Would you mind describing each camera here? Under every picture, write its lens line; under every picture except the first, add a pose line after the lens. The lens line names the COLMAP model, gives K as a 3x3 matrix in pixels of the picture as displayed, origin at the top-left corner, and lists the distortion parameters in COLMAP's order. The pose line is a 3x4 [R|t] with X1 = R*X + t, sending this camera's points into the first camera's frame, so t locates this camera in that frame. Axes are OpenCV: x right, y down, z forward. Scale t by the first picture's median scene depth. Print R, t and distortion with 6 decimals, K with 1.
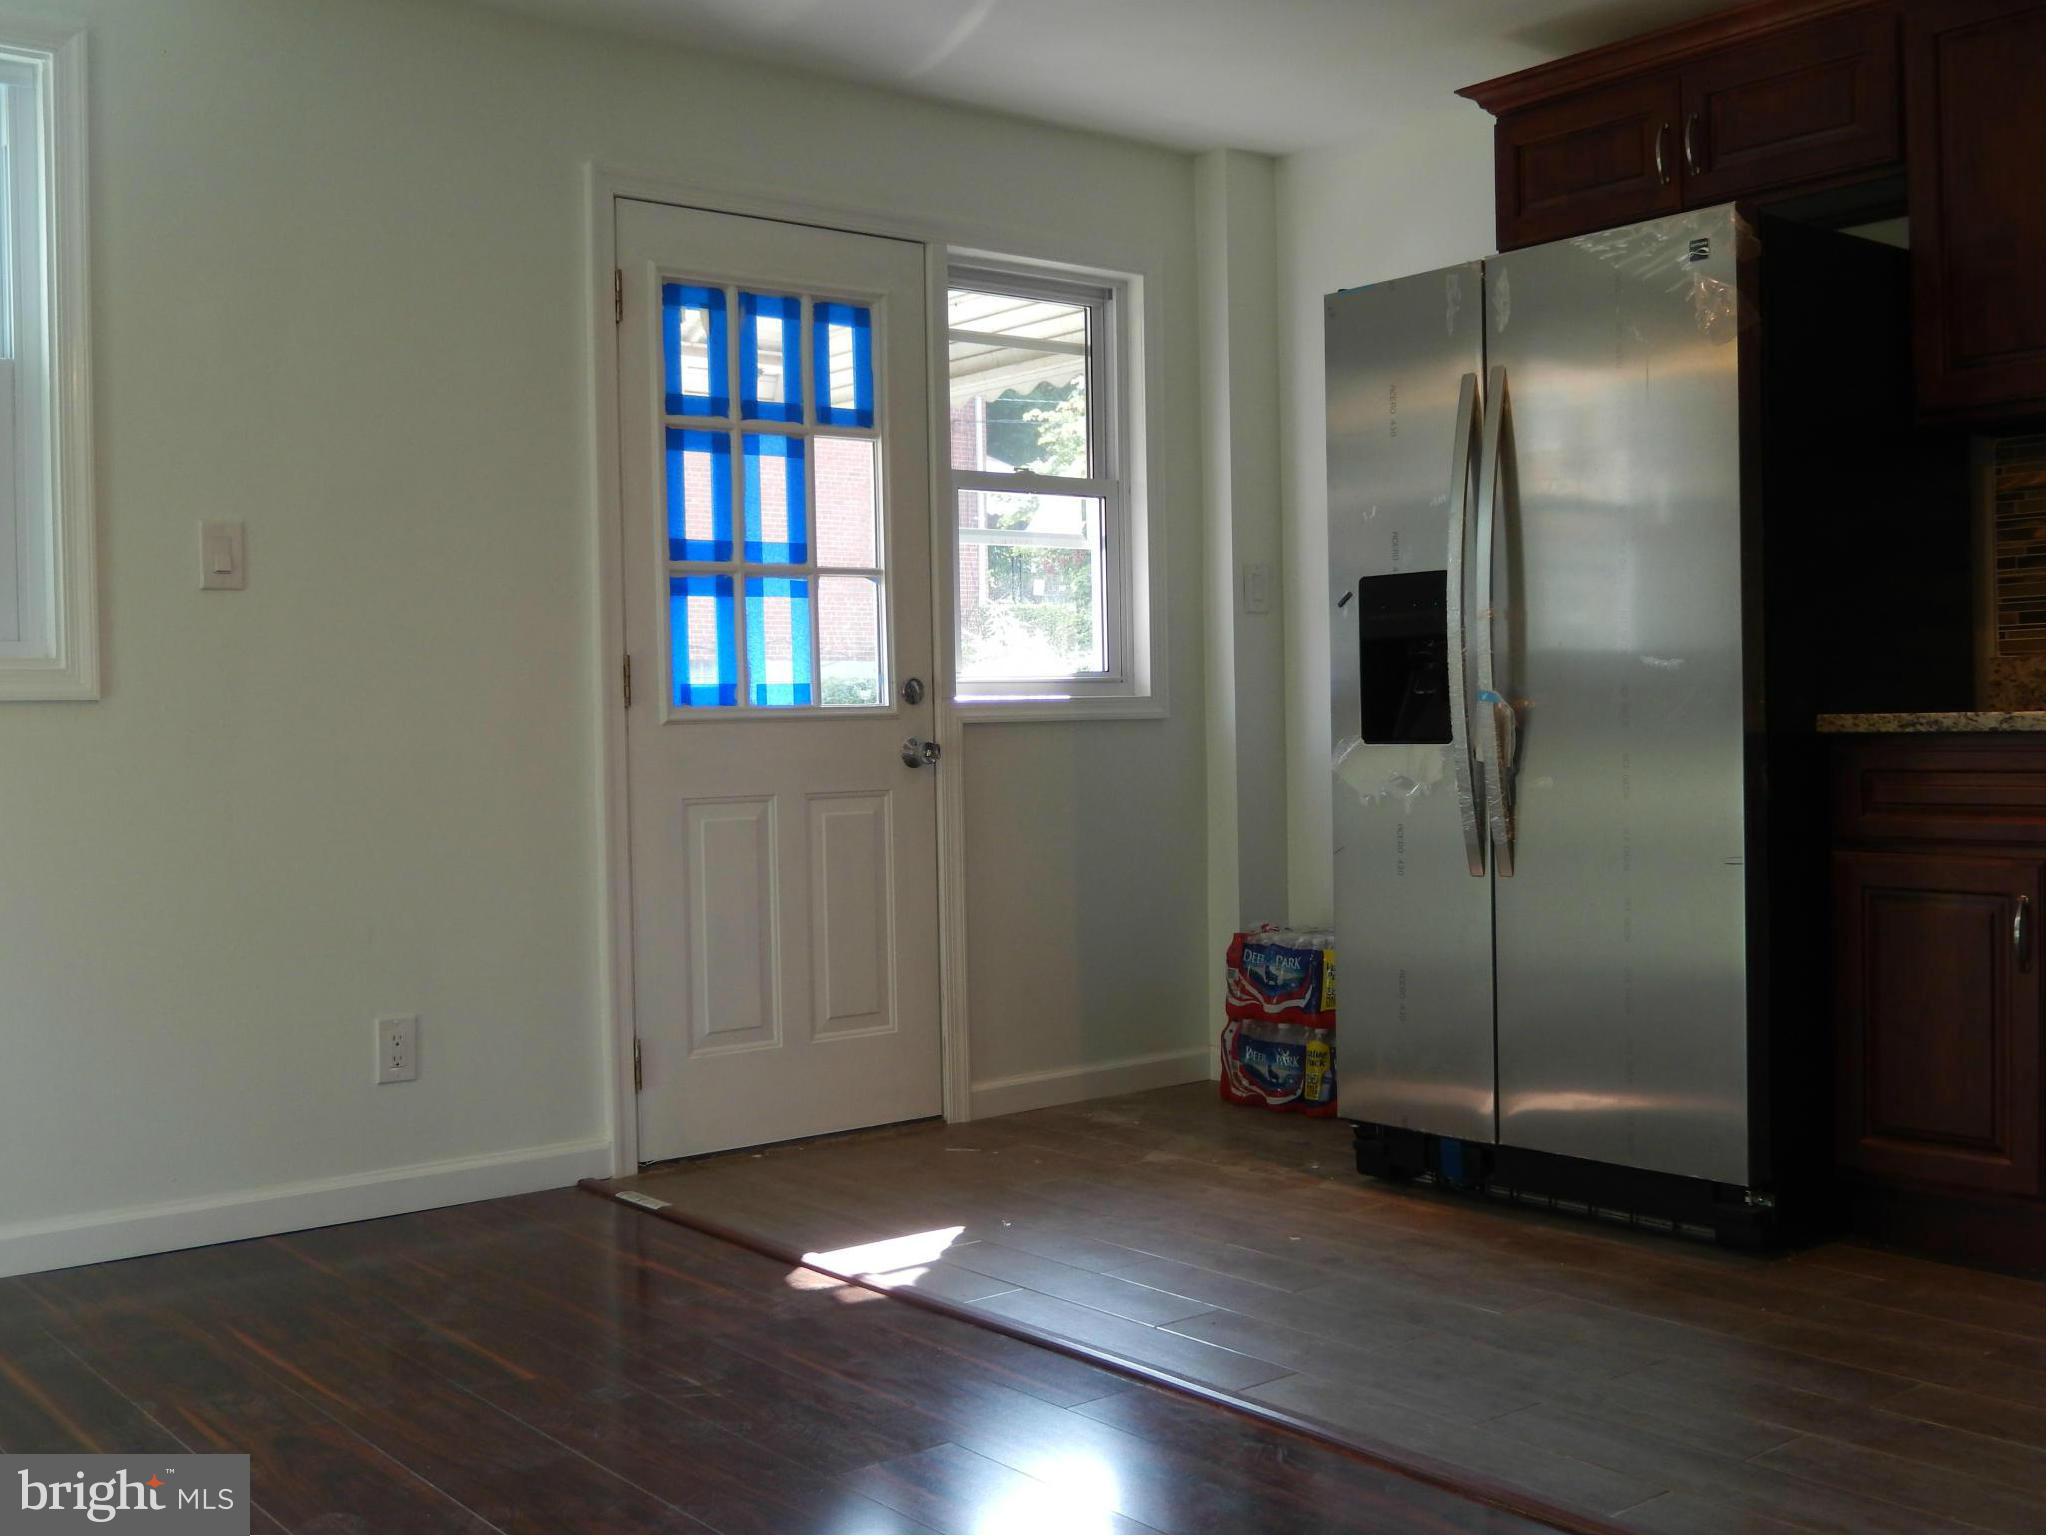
lens RADIAL K [[2157.3, 0, 1024.0], [0, 2157.3, 768.0], [0, 0, 1]] dist [-0.007536, -0.036280]
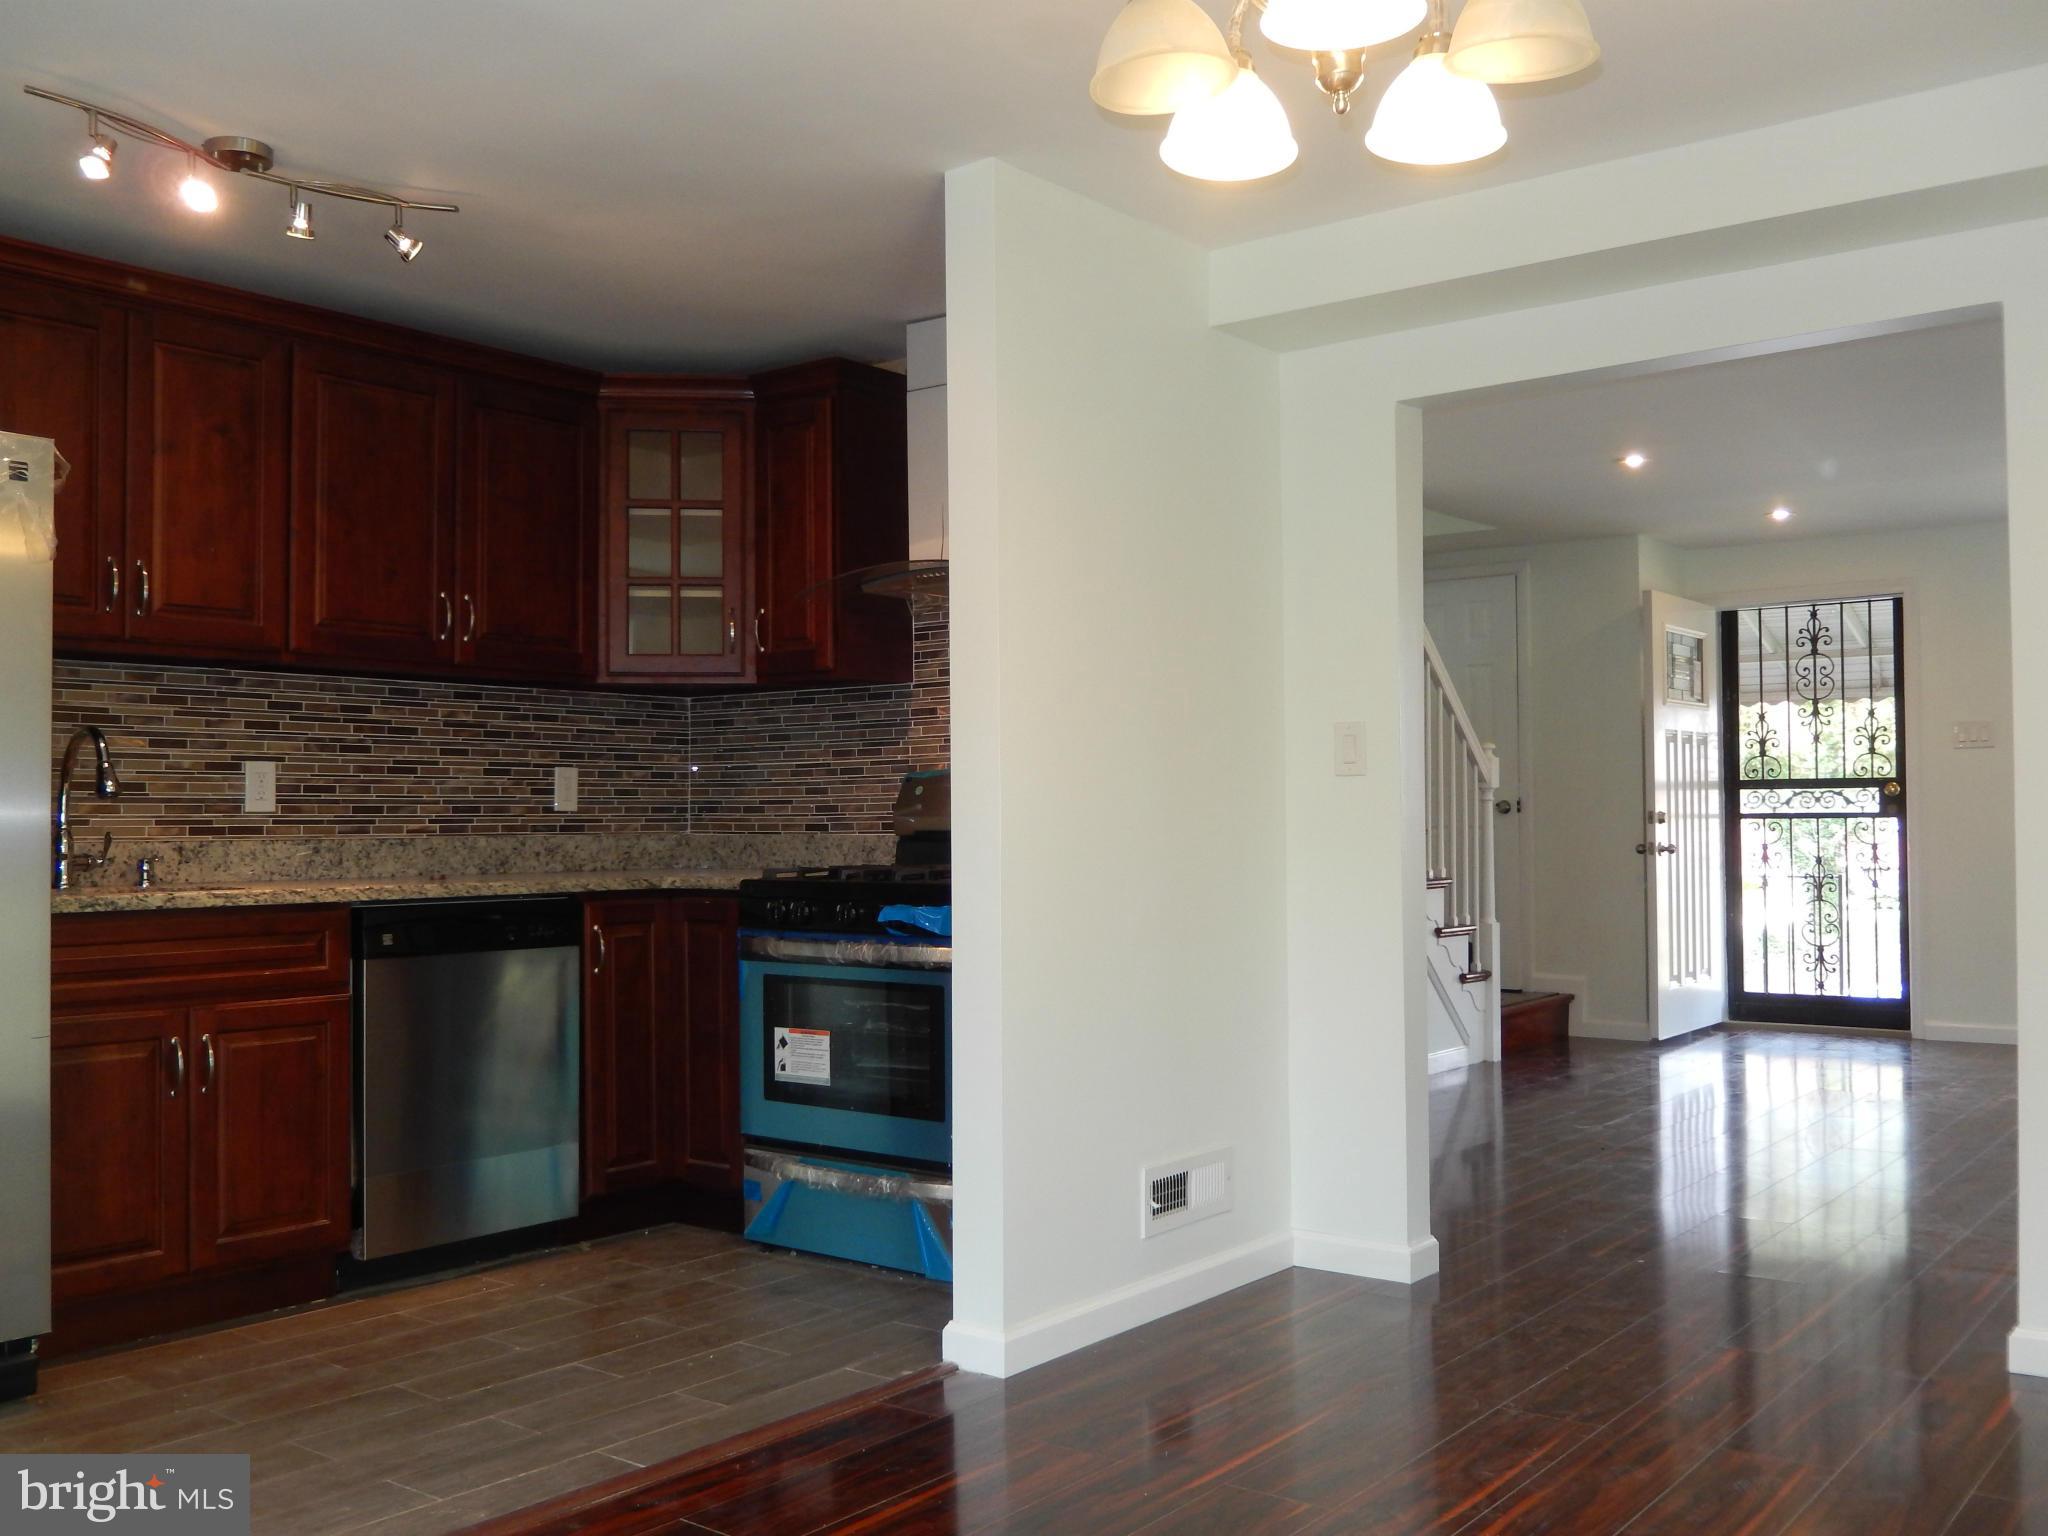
lens RADIAL K [[1858.9, 0, 1013.9], [0, 1858.9, 766.2], [0, 0, 1]] dist [-0.033602, -0.003657]
pose [[-0.223007, 0.051001, 0.973482, -0.690885], [0.034851, 0.998409, -0.044323, -0.033965], [-0.974194, 0.024043, -0.224429, 0.722680]]
